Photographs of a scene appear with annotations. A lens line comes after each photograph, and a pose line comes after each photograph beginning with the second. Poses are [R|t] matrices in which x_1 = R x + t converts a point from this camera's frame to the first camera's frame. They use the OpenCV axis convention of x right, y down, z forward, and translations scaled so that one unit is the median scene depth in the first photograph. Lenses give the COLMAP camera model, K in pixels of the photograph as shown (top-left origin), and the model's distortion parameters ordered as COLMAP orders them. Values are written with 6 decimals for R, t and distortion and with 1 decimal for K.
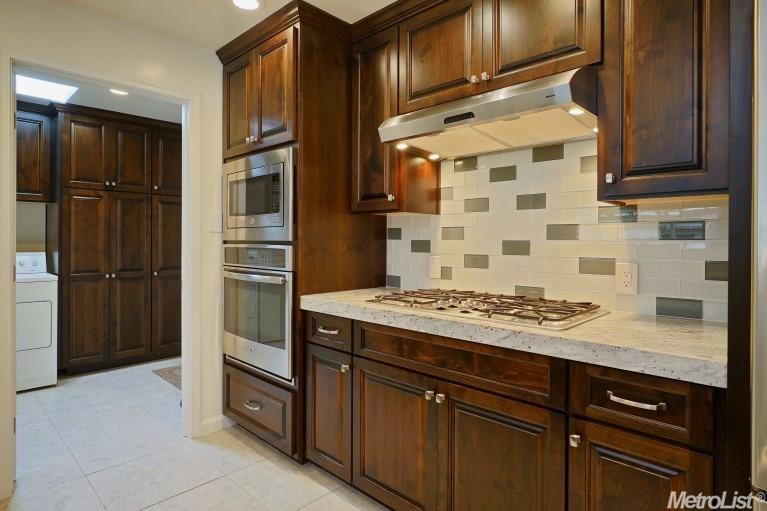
lens RADIAL K [[434.6, 0, 397.8], [0, 434.6, 243.5], [0, 0, 1]] dist [-0.019106, 0.001553]
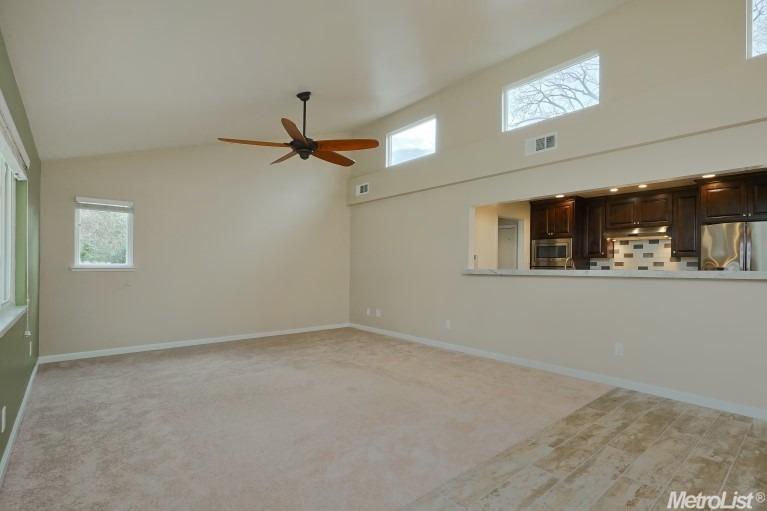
lens RADIAL K [[370.6, 0, 430.5], [0, 370.6, 267.9], [0, 0, 1]] dist [-0.001373, 0.002489]
pose [[0.998696, 0.000514, -0.051053, -1.061356], [-0.000866, 0.999976, -0.006882, 0.023278], [0.051049, 0.006917, 0.998672, -1.704523]]
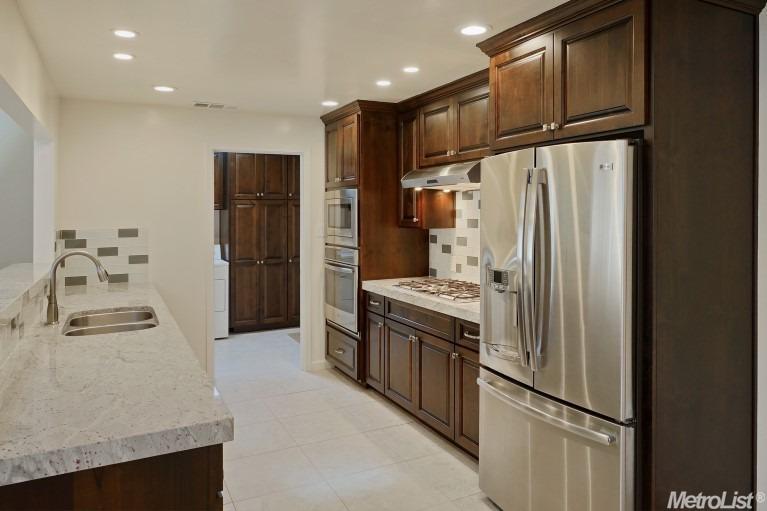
lens RADIAL K [[559.2, 0, 394.2], [0, 559.2, 203.1], [0, 0, 1]] dist [0.001583, 0.004498]
pose [[0.938246, -0.016493, -0.345574, 0.534102], [0.009420, 0.999711, -0.022137, -0.106978], [0.345839, 0.017515, 0.938130, -0.800297]]
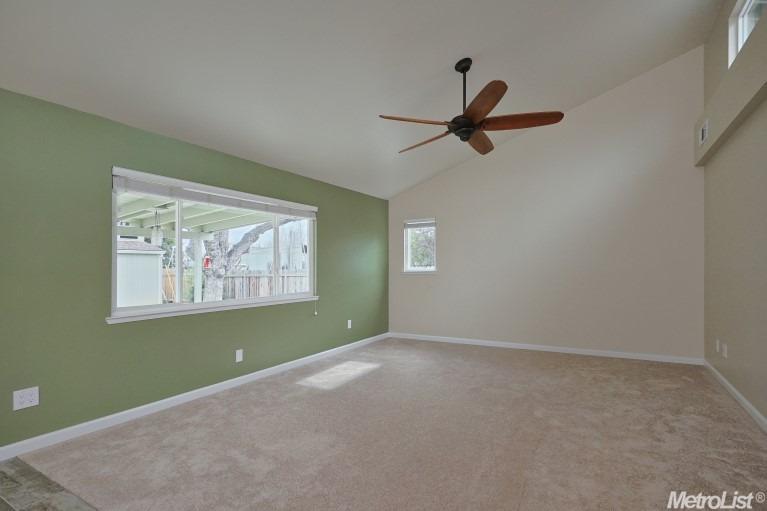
lens RADIAL K [[390.7, 0, 383.9], [0, 390.7, 260.6], [0, 0, 1]] dist [-0.007124, 0.000213]
pose [[0.220874, -0.029801, -0.974847, -0.371073], [0.006823, 0.999556, -0.029011, 0.013117], [0.975278, -0.000244, 0.220979, -0.730181]]
